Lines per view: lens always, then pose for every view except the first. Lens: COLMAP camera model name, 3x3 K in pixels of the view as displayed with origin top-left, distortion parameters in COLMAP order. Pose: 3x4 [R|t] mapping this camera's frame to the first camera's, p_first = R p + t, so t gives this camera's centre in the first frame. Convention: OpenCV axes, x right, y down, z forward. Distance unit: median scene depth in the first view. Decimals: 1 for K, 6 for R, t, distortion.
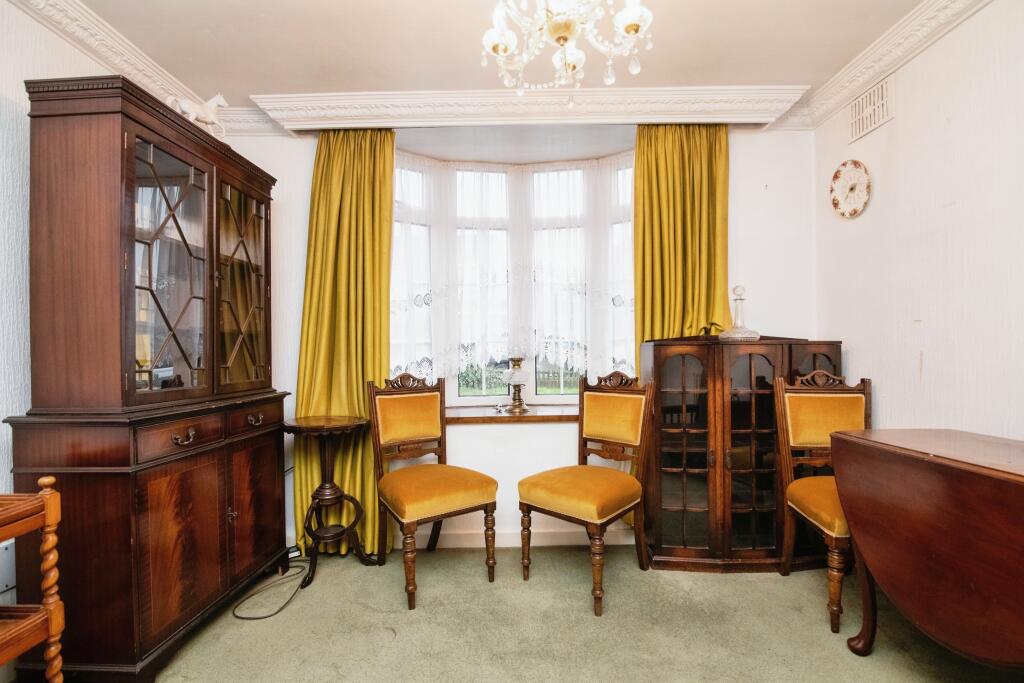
lens RADIAL K [[478.8, 0, 509.4], [0, 478.8, 373.6], [0, 0, 1]] dist [-0.012287, -0.000950]
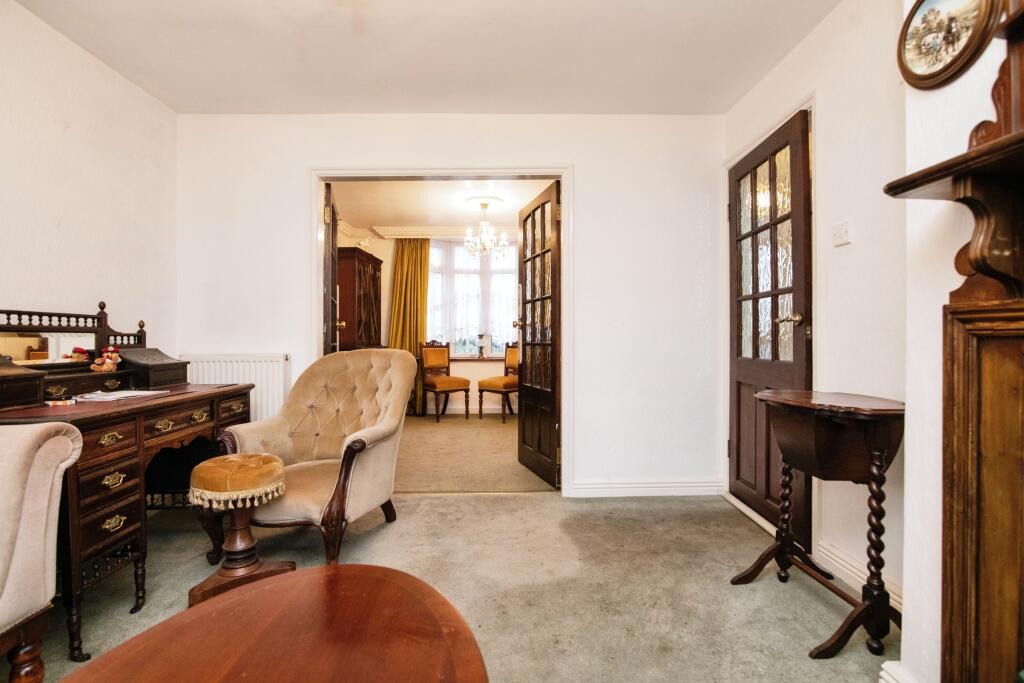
lens RADIAL K [[478.8, 0, 517.7], [0, 478.8, 341.7], [0, 0, 1]] dist [-0.012287, -0.000950]
pose [[0.999258, 0.013878, 0.035918, 0.118656], [-0.013869, 0.999904, -0.000495, 0.003573], [-0.035922, -0.000004, 0.999355, -1.404188]]
